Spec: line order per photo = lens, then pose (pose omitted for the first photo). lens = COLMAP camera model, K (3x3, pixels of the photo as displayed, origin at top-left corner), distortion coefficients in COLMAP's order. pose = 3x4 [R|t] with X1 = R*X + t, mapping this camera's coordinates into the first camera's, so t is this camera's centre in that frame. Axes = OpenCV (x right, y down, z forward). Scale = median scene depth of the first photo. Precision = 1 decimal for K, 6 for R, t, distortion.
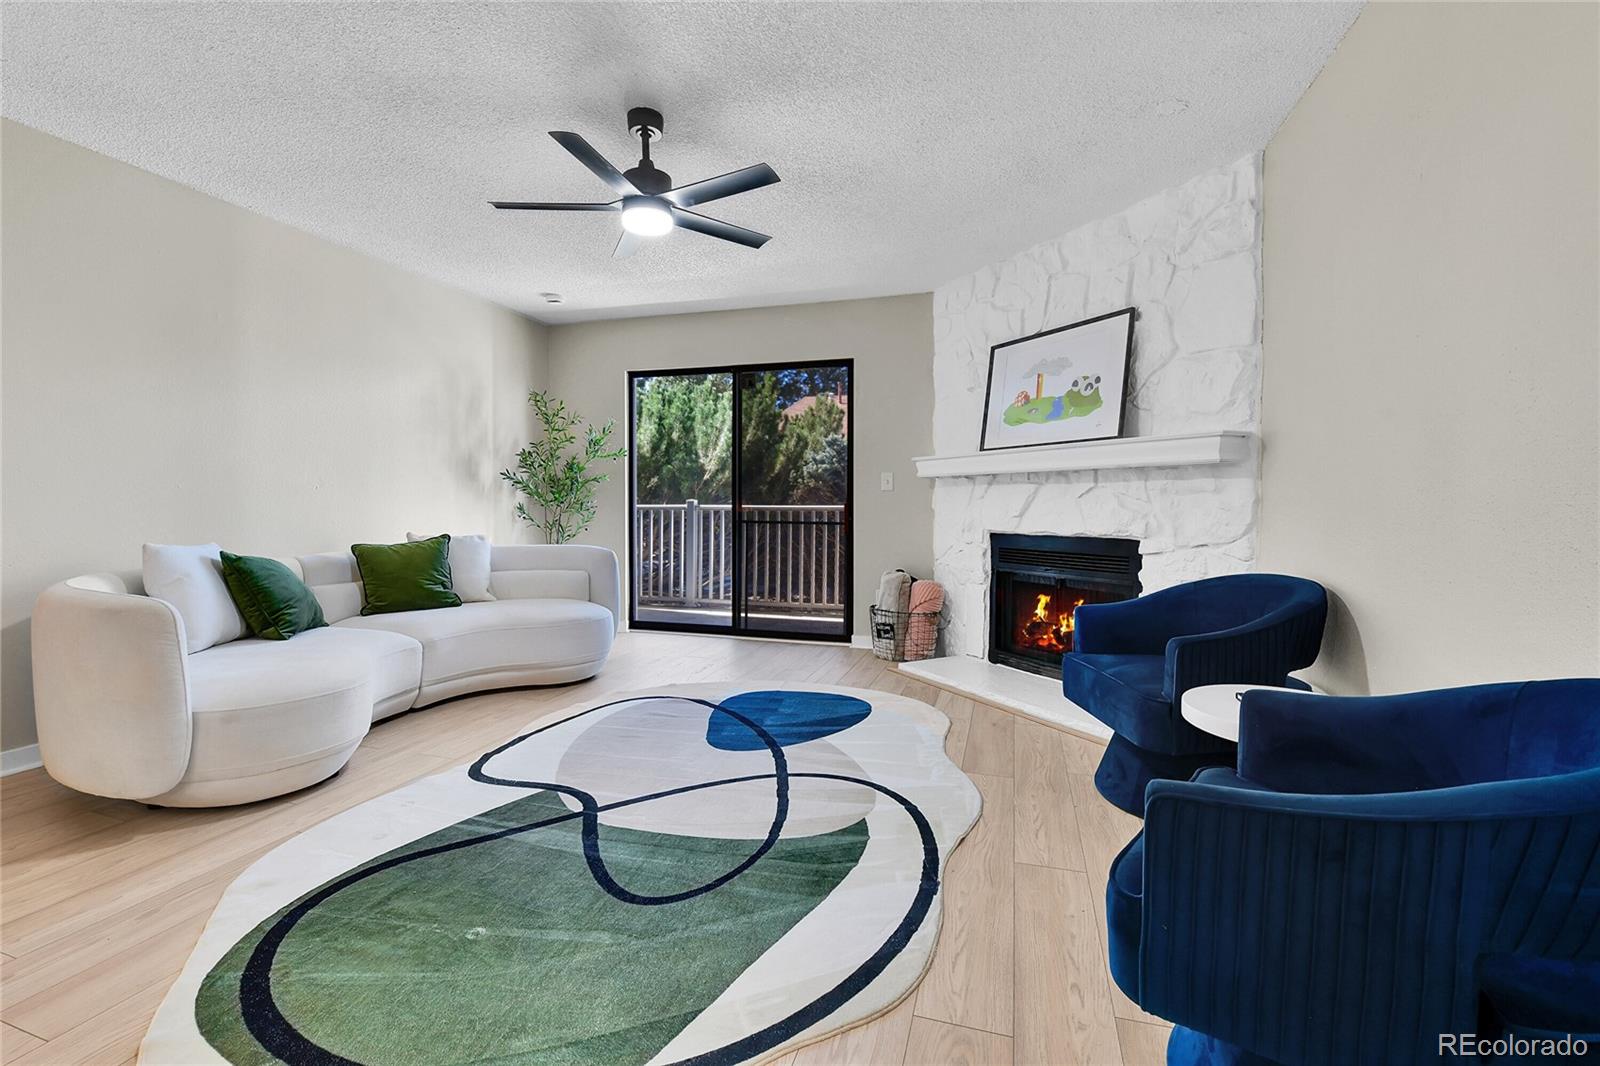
lens RADIAL K [[694.7, 0, 801.9], [0, 694.7, 526.6], [0, 0, 1]] dist [-0.015998, -0.001621]
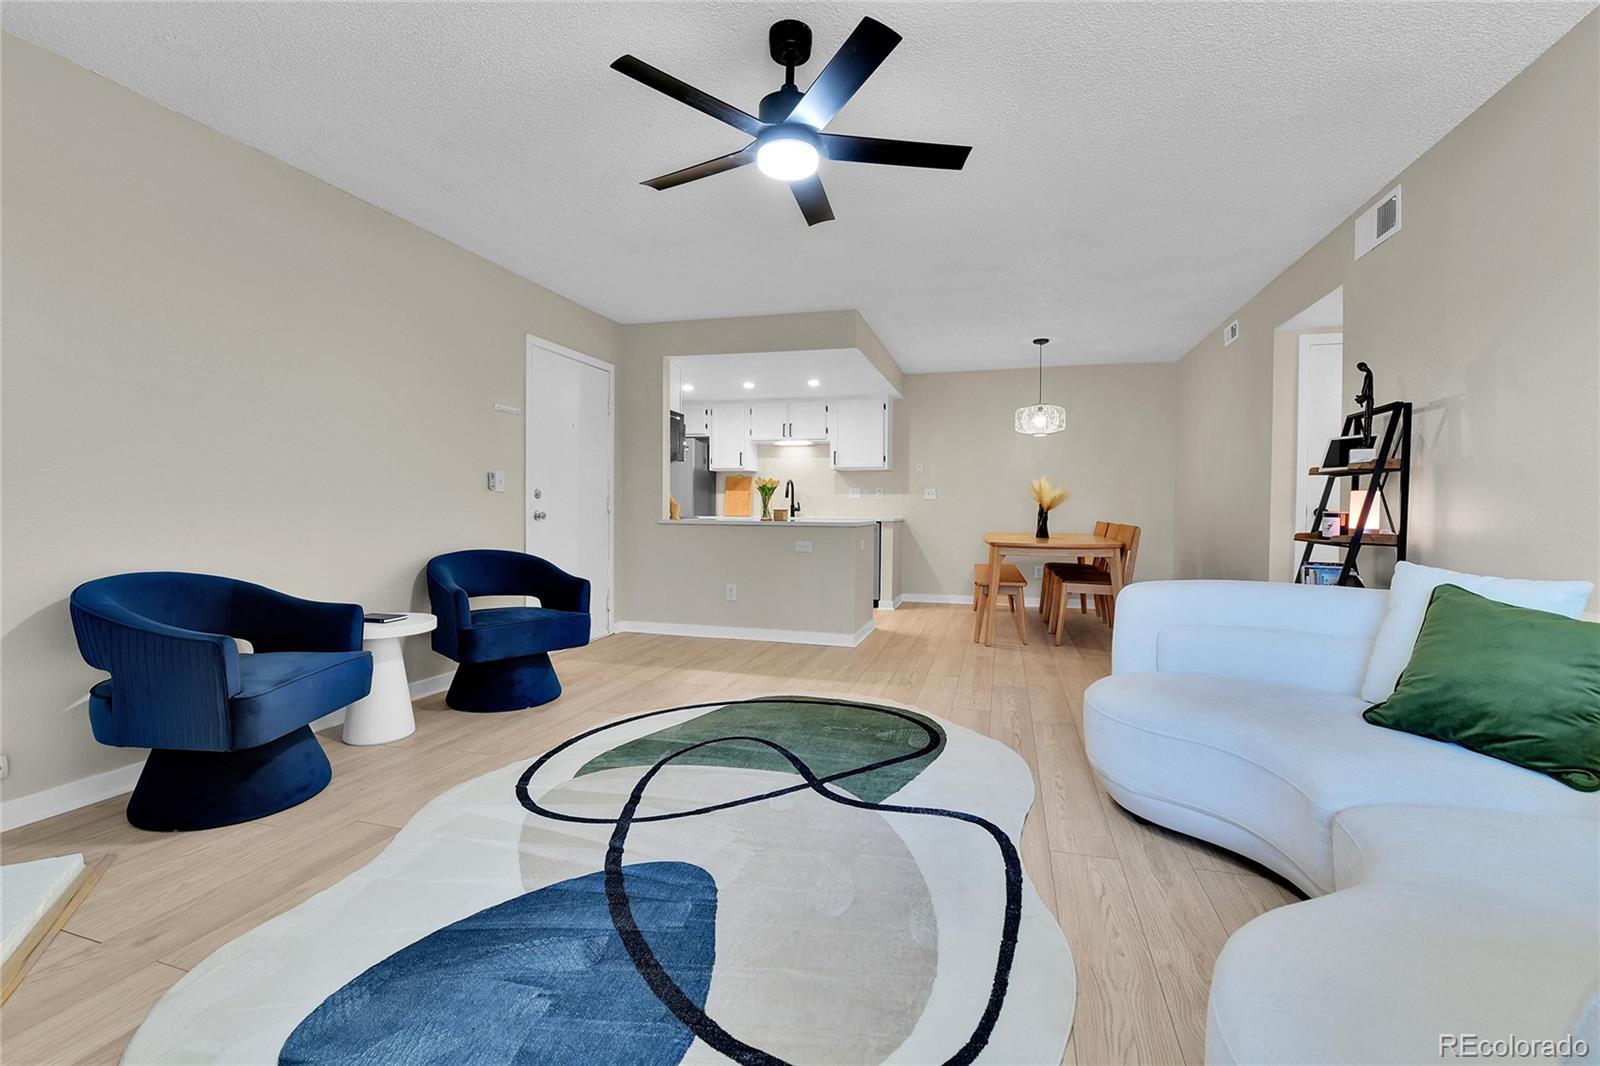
lens RADIAL K [[694.3, 0, 796.9], [0, 694.3, 516.5], [0, 0, 1]] dist [-0.012972, -0.005503]
pose [[-0.999912, -0.008711, -0.010030, -0.151966], [-0.009156, 0.998937, 0.045187, -0.040106], [0.009625, 0.045275, -0.998928, 1.216411]]
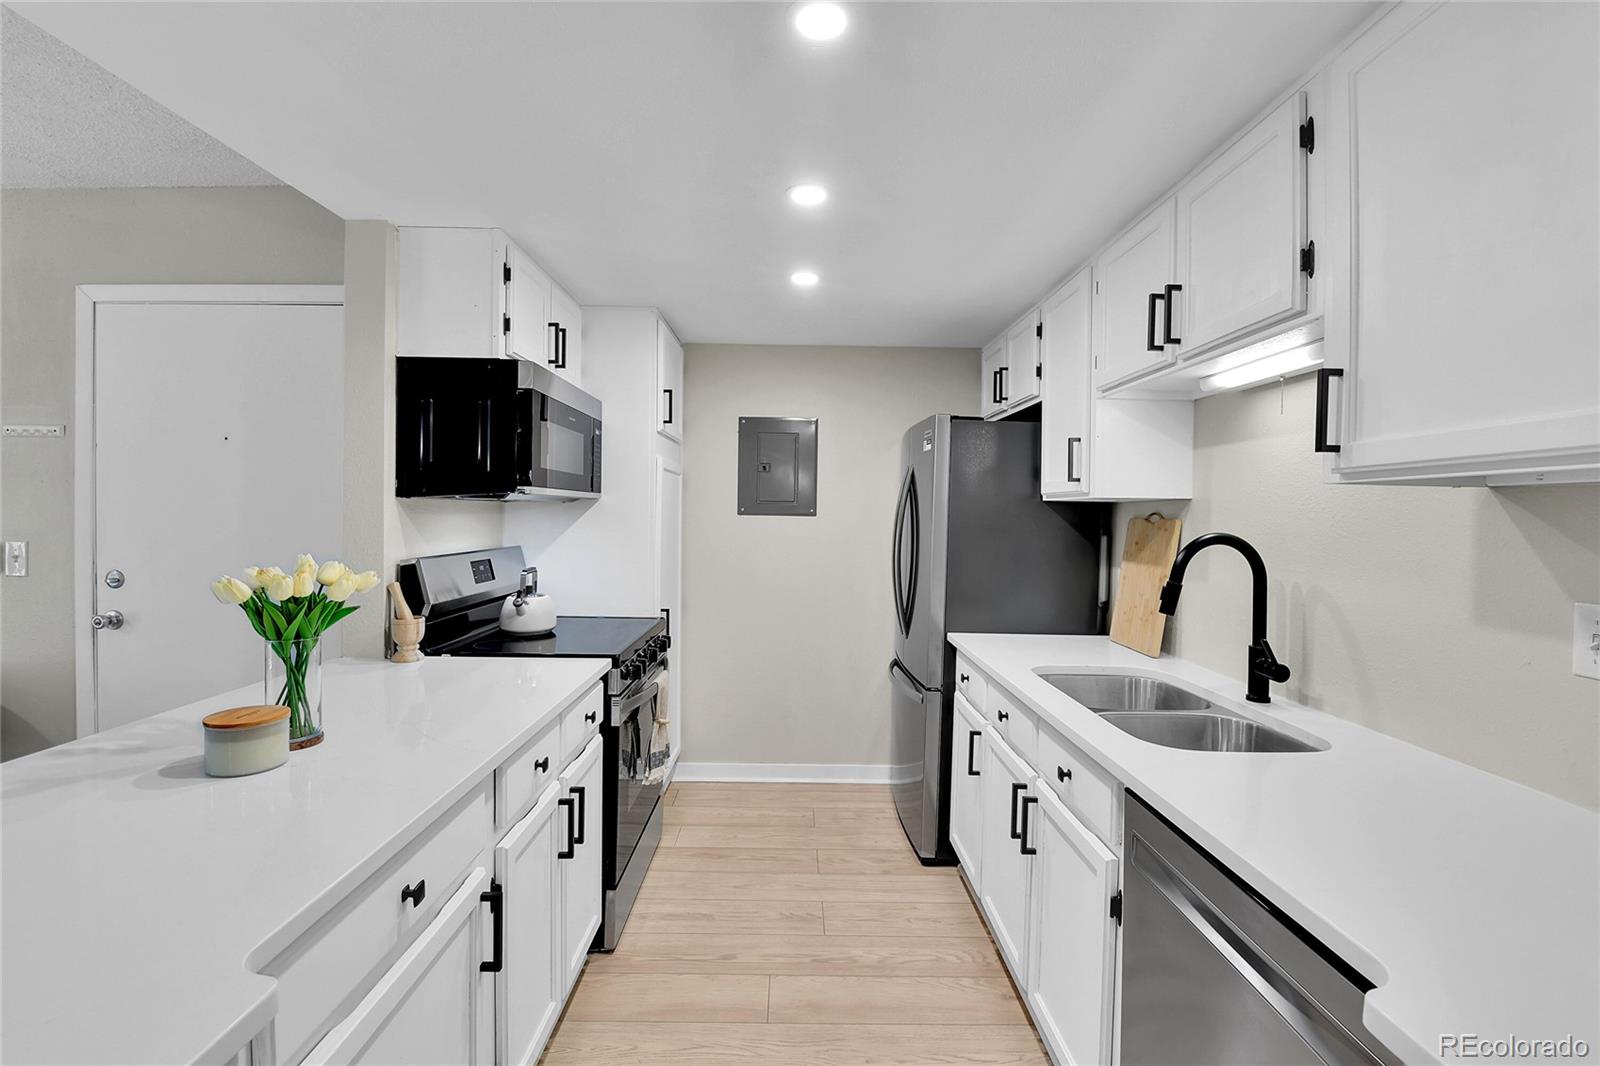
lens RADIAL K [[694.3, 0, 812.1], [0, 694.3, 523.0], [0, 0, 1]] dist [-0.012972, -0.005503]
pose [[-0.302976, -0.016388, 0.952857, -0.491502], [0.014246, 0.999663, 0.021723, -0.076219], [-0.952892, 0.020156, -0.302640, -0.369192]]
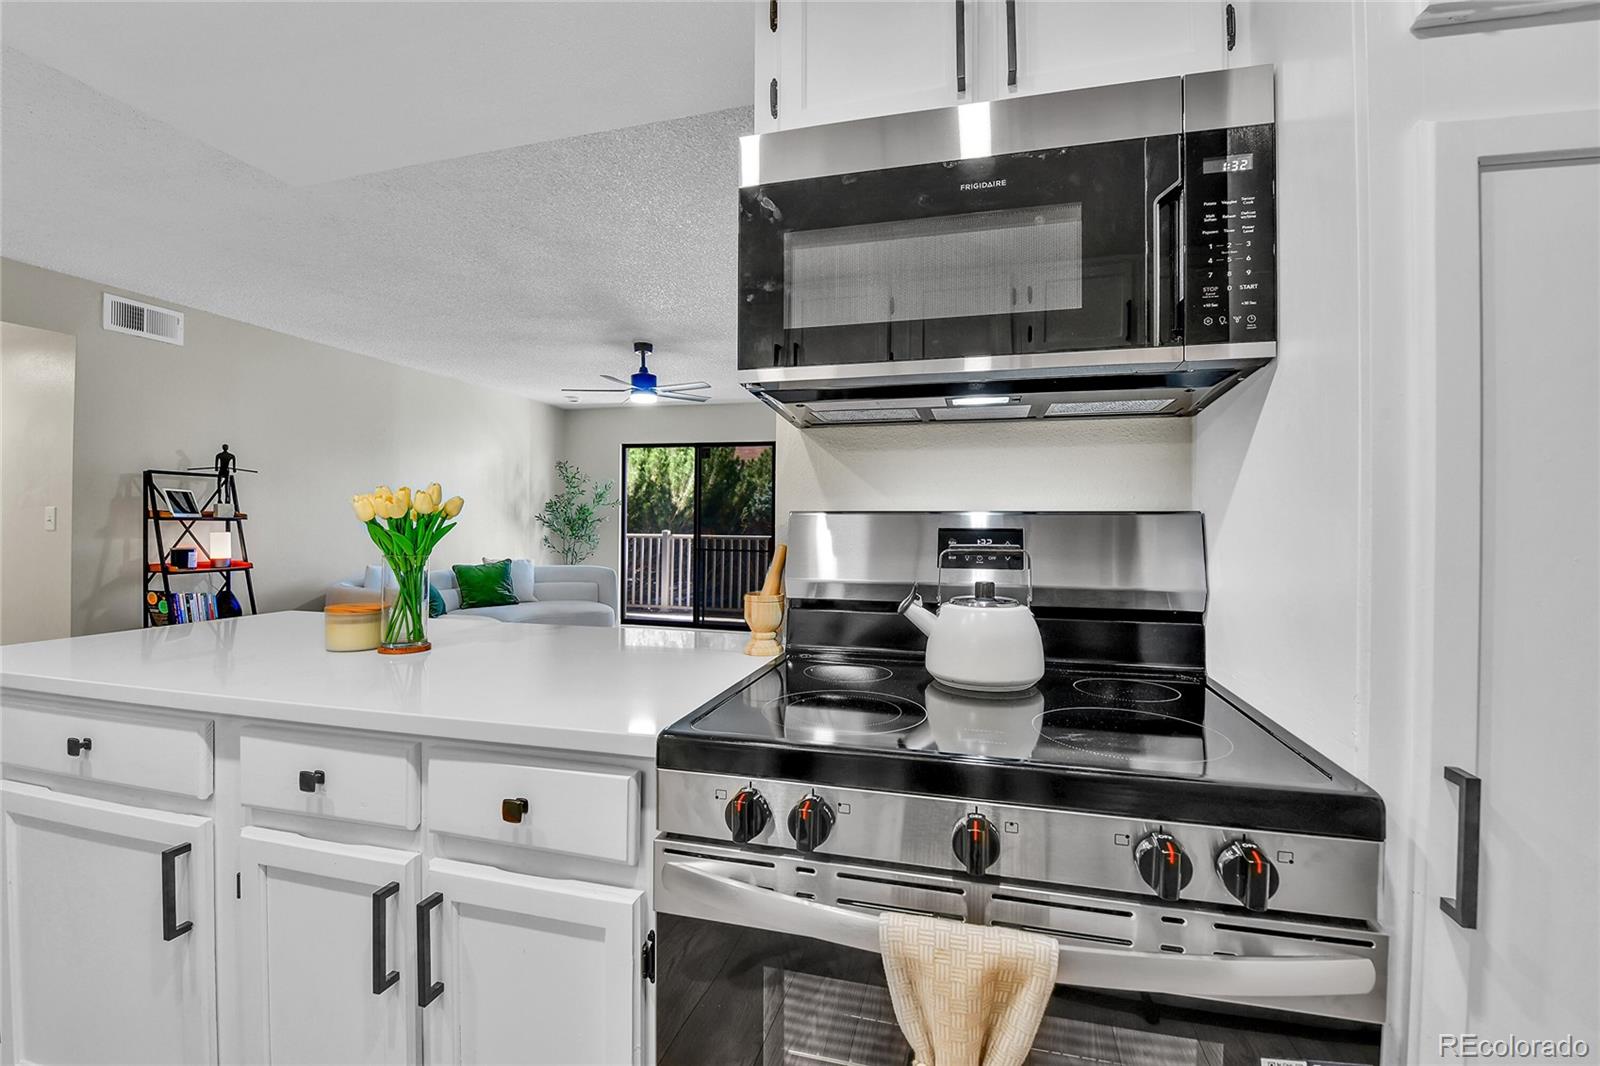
lens RADIAL K [[694.3, 0, 800.6], [0, 694.3, 519.3], [0, 0, 1]] dist [-0.012972, -0.005503]
pose [[0.999409, 0.006071, 0.033849, 0.097277], [-0.004826, 0.999313, -0.036734, -0.023886], [-0.034049, 0.036549, 0.998752, -0.606713]]
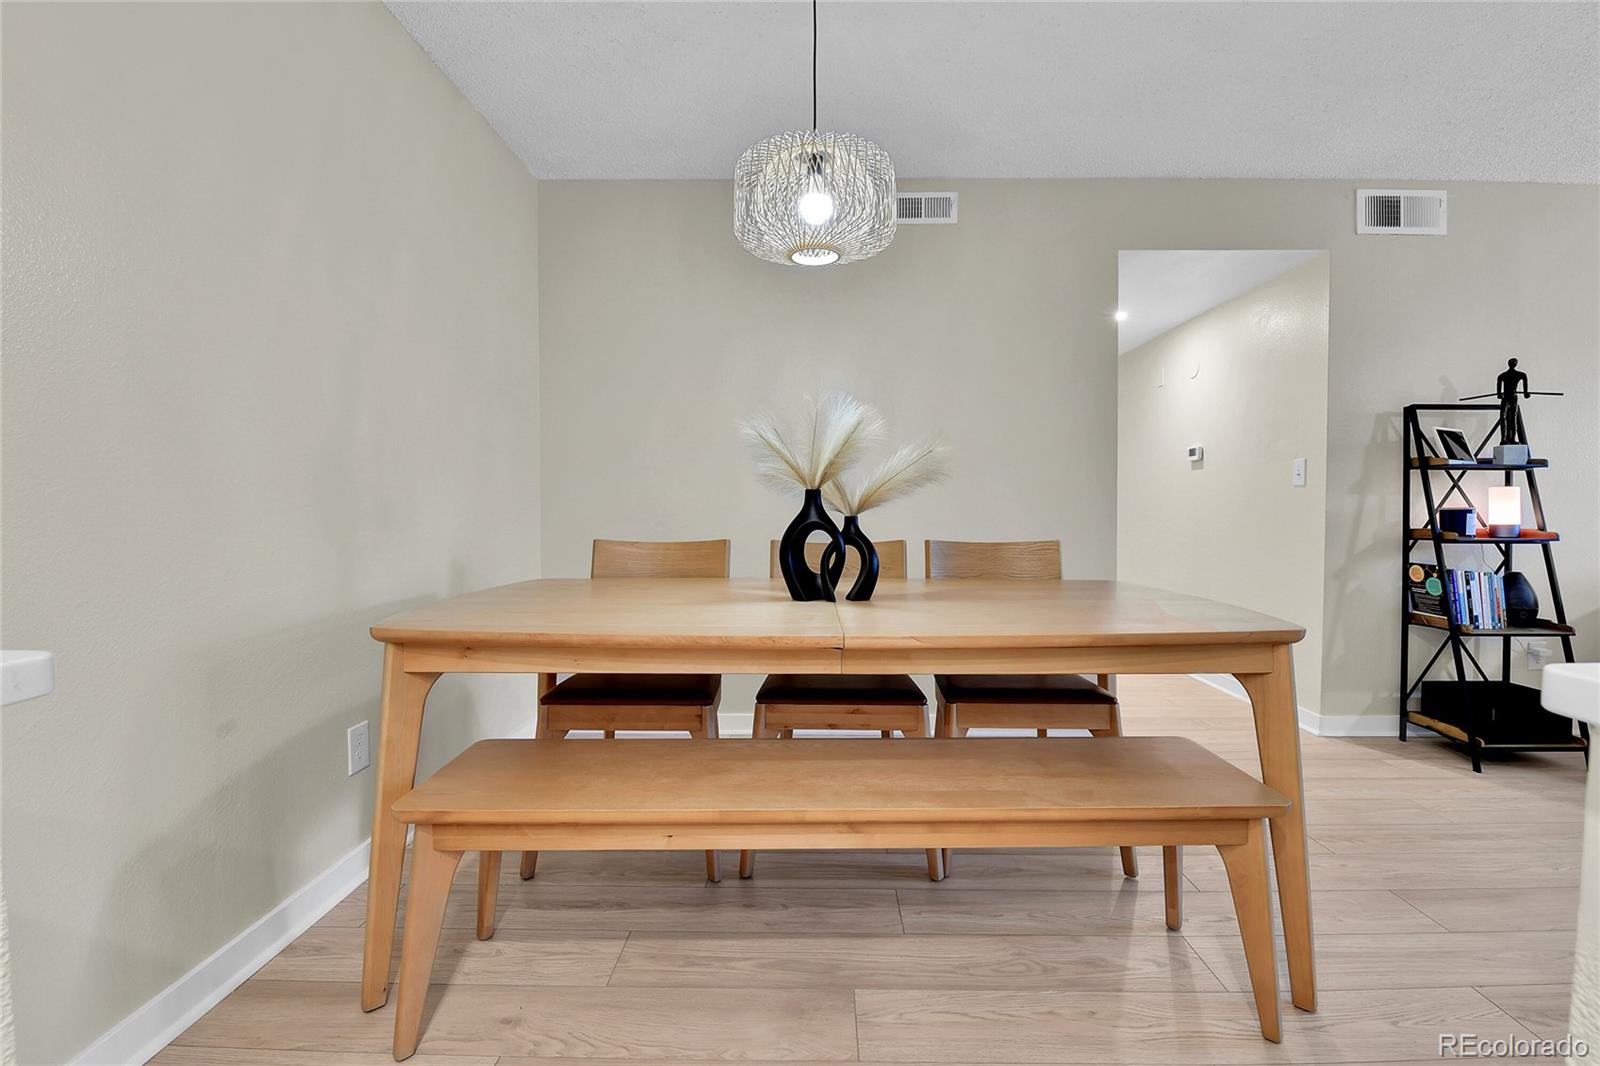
lens RADIAL K [[694.3, 0, 812.1], [0, 694.3, 523.1], [0, 0, 1]] dist [-0.012972, -0.005503]
pose [[0.275339, 0.023039, -0.961071, -0.264948], [-0.030281, 0.999425, 0.015284, 0.011554], [0.960870, 0.024894, 0.275878, -0.430347]]
